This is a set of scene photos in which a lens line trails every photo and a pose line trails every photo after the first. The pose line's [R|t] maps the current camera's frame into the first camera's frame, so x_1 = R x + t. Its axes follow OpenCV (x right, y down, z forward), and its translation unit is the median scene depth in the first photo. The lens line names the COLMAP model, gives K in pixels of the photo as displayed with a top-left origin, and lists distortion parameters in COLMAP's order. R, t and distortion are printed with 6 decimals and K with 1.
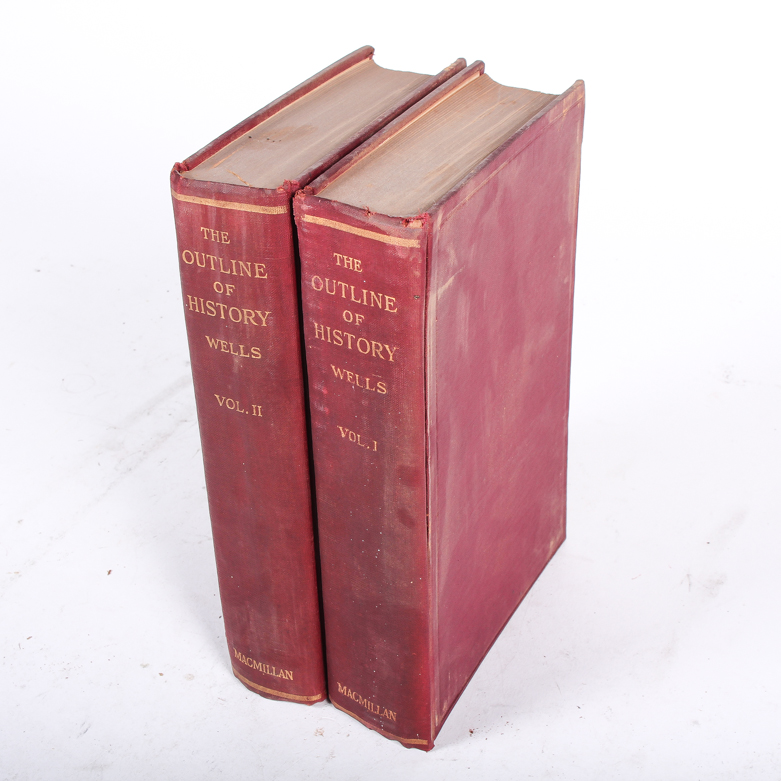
lens RADIAL K [[1340.6, 0, 390.5], [0, 1340.6, 390.5], [0, 0, 1]] dist [-0.083169, -0.036292]
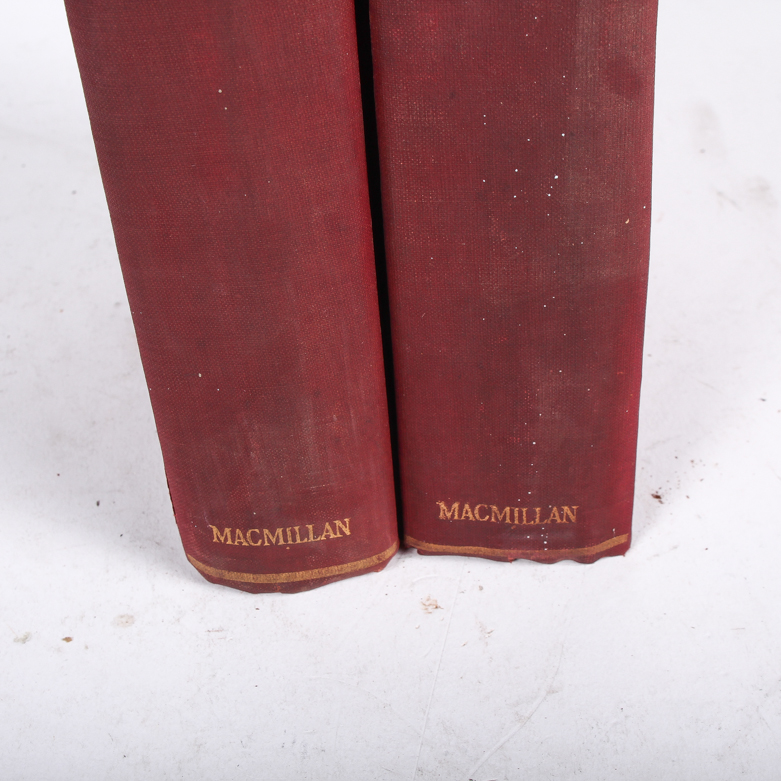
lens RADIAL K [[1340.6, 0, 390.5], [0, 1340.6, 390.5], [0, 0, 1]] dist [-0.083169, -0.036292]
pose [[0.848090, -0.334573, 0.410858, -0.299730], [0.296223, 0.942311, 0.155890, 0.104319], [-0.439313, -0.010504, 0.898273, 0.623248]]
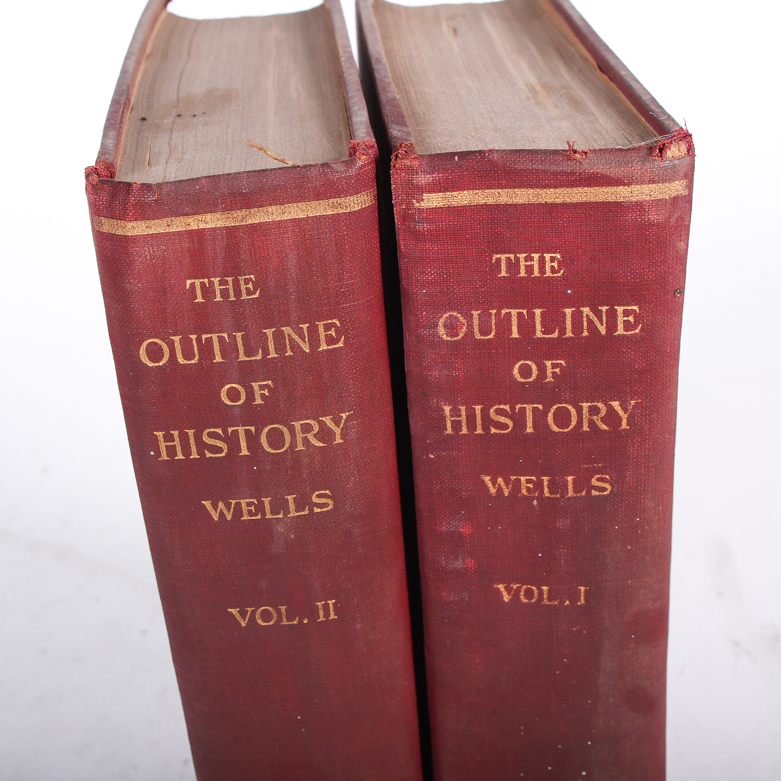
lens RADIAL K [[1340.6, 0, 390.5], [0, 1340.6, 390.5], [0, 0, 1]] dist [-0.083169, -0.036292]
pose [[0.859149, -0.263760, 0.438514, -0.297993], [0.297762, 0.954596, -0.009209, -0.057132], [-0.416174, 0.138485, 0.898677, 0.534579]]
